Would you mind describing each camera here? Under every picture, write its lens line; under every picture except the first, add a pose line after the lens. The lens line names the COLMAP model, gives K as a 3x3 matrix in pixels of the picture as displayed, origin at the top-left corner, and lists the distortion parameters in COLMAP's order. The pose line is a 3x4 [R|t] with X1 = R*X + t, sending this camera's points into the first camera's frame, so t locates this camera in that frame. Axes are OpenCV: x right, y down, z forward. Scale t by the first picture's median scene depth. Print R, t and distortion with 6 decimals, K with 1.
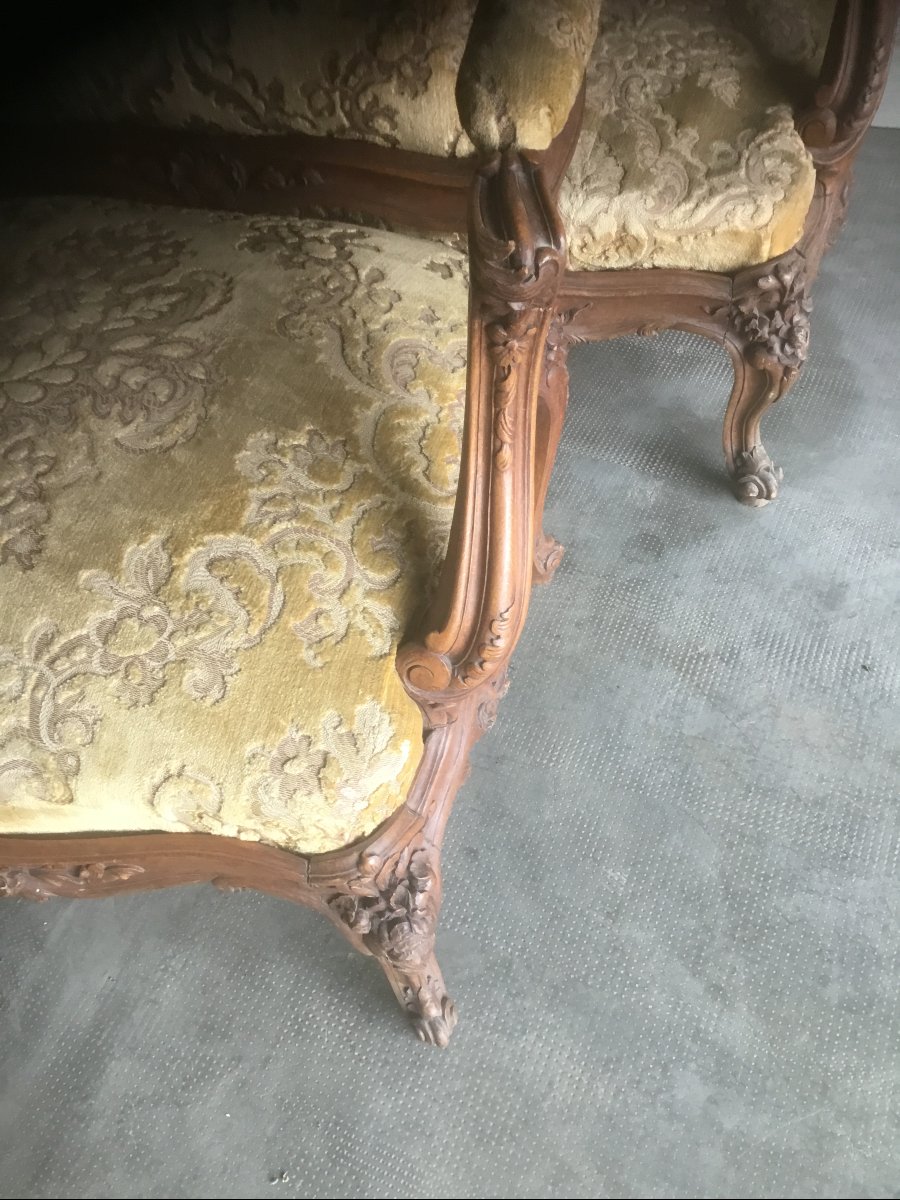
lens RADIAL K [[1045.8, 0, 449.7], [0, 1045.8, 609.2], [0, 0, 1]] dist [0.135136, -0.264364]
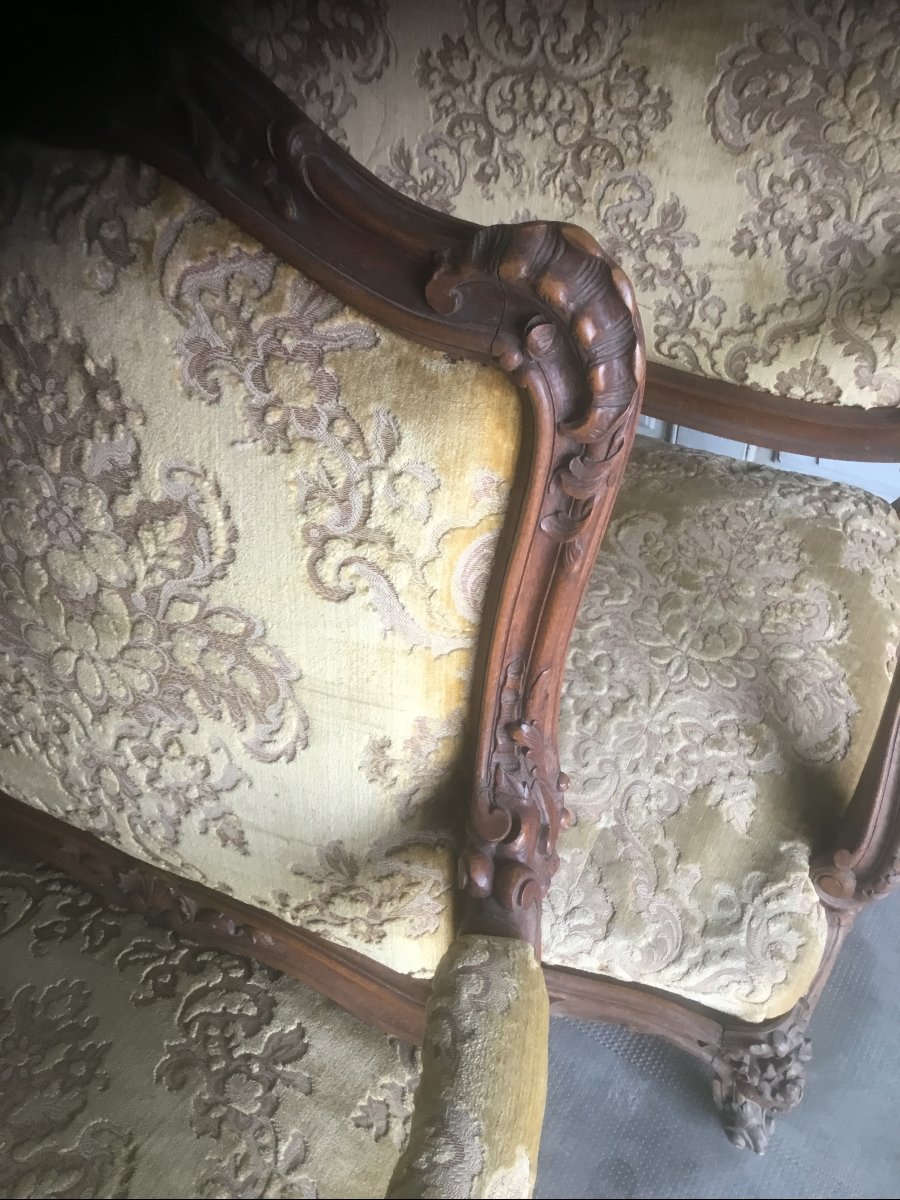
lens RADIAL K [[1060.6, 0, 436.8], [0, 1060.6, 610.5], [0, 0, 1]] dist [0.064236, -0.142079]
pose [[0.991319, 0.118804, -0.056329, 0.034934], [-0.121858, 0.991061, -0.054304, -0.590662], [0.049374, 0.060697, 0.996934, 0.064670]]
